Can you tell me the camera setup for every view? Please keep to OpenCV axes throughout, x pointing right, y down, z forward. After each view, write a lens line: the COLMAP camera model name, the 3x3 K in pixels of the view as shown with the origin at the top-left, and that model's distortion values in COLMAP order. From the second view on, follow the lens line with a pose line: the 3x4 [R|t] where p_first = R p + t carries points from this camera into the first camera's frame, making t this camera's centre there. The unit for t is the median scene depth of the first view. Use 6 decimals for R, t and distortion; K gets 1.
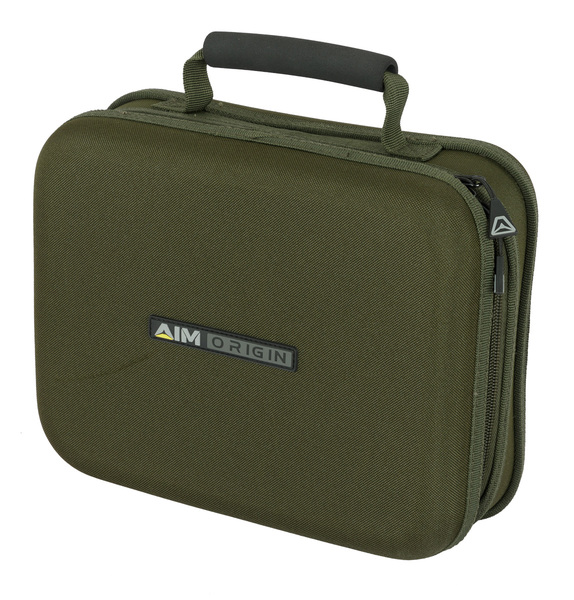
lens RADIAL K [[2519.0, 0, 287.0], [0, 2519.0, 300.0], [0, 0, 1]] dist [-0.005335, -3.136598]
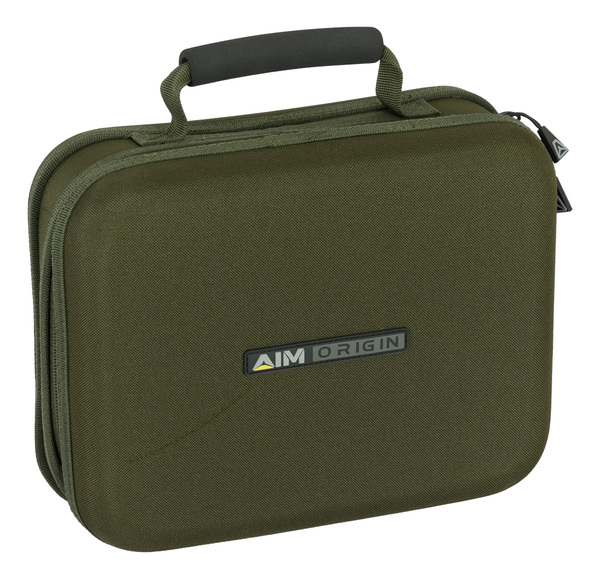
lens RADIAL K [[2519.0, 0, 300.0], [0, 2519.0, 289.5], [0, 0, 1]] dist [-0.005335, -3.136598]
pose [[0.628685, -0.298560, 0.718065, -0.721132], [0.279284, 0.948447, 0.149829, -0.153585], [-0.725779, 0.106349, 0.679658, 0.345461]]
